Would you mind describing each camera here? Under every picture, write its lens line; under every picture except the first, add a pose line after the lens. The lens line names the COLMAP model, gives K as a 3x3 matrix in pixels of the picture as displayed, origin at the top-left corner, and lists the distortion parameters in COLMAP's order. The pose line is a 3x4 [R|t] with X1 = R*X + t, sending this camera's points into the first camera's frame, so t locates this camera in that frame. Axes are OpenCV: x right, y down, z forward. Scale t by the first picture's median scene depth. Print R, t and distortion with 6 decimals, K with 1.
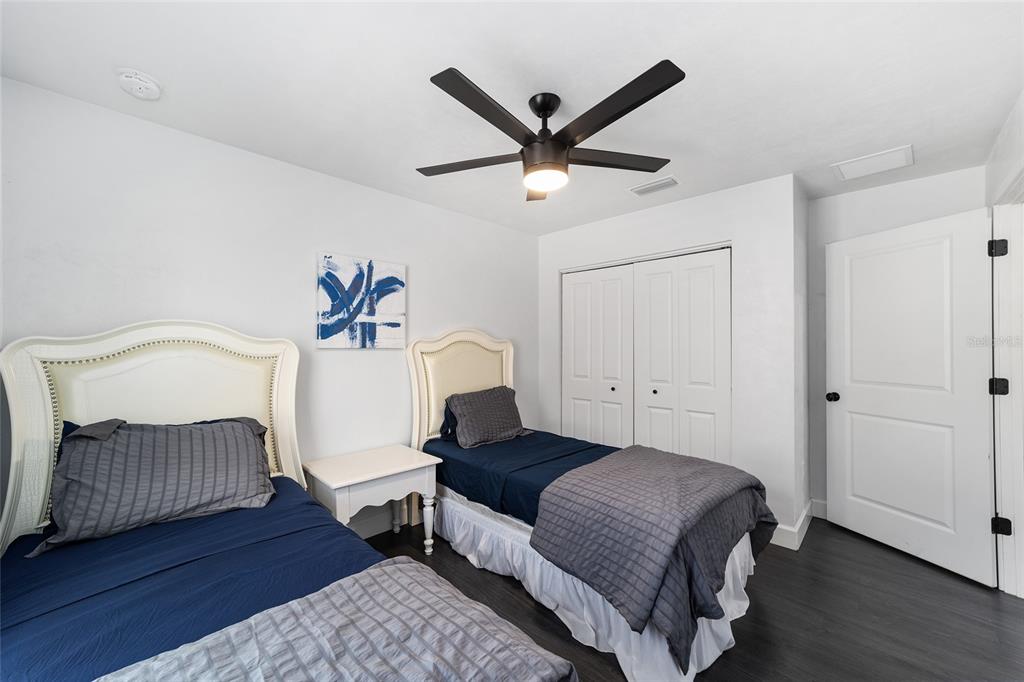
lens RADIAL K [[397.9, 0, 513.2], [0, 397.9, 345.1], [0, 0, 1]] dist [-0.018143, 0.010475]
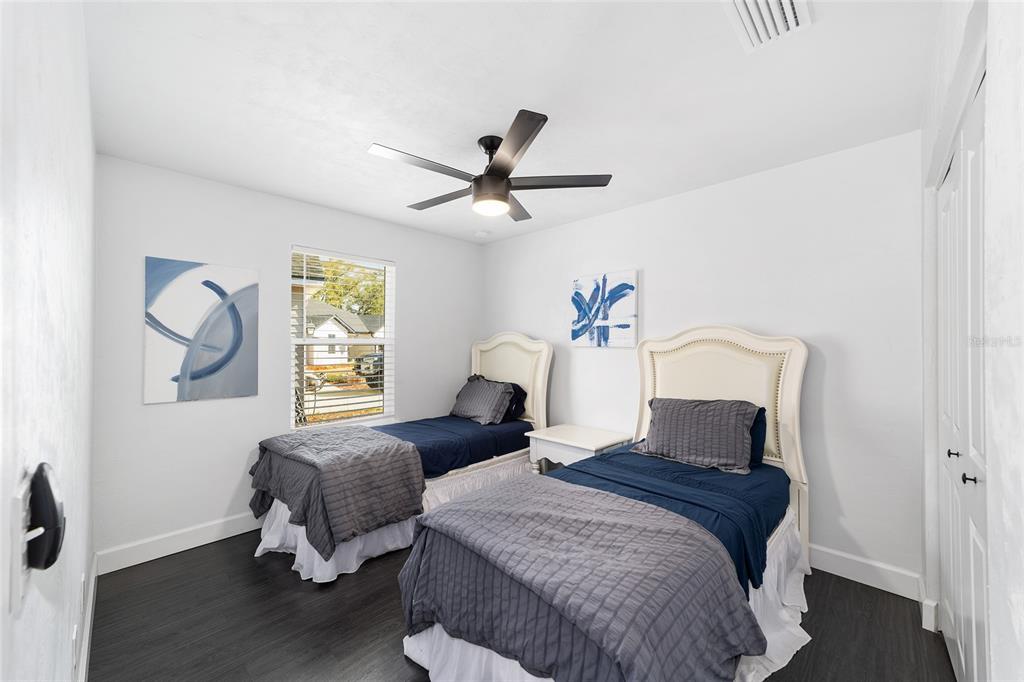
lens RADIAL K [[397.9, 0, 513.2], [0, 397.9, 345.1], [0, 0, 1]] dist [-0.018143, 0.010475]
pose [[0.001395, 0.003894, -0.999991, 0.869139], [0.003541, 0.999986, 0.003899, -0.003367], [0.999993, -0.003547, 0.001381, 0.729893]]
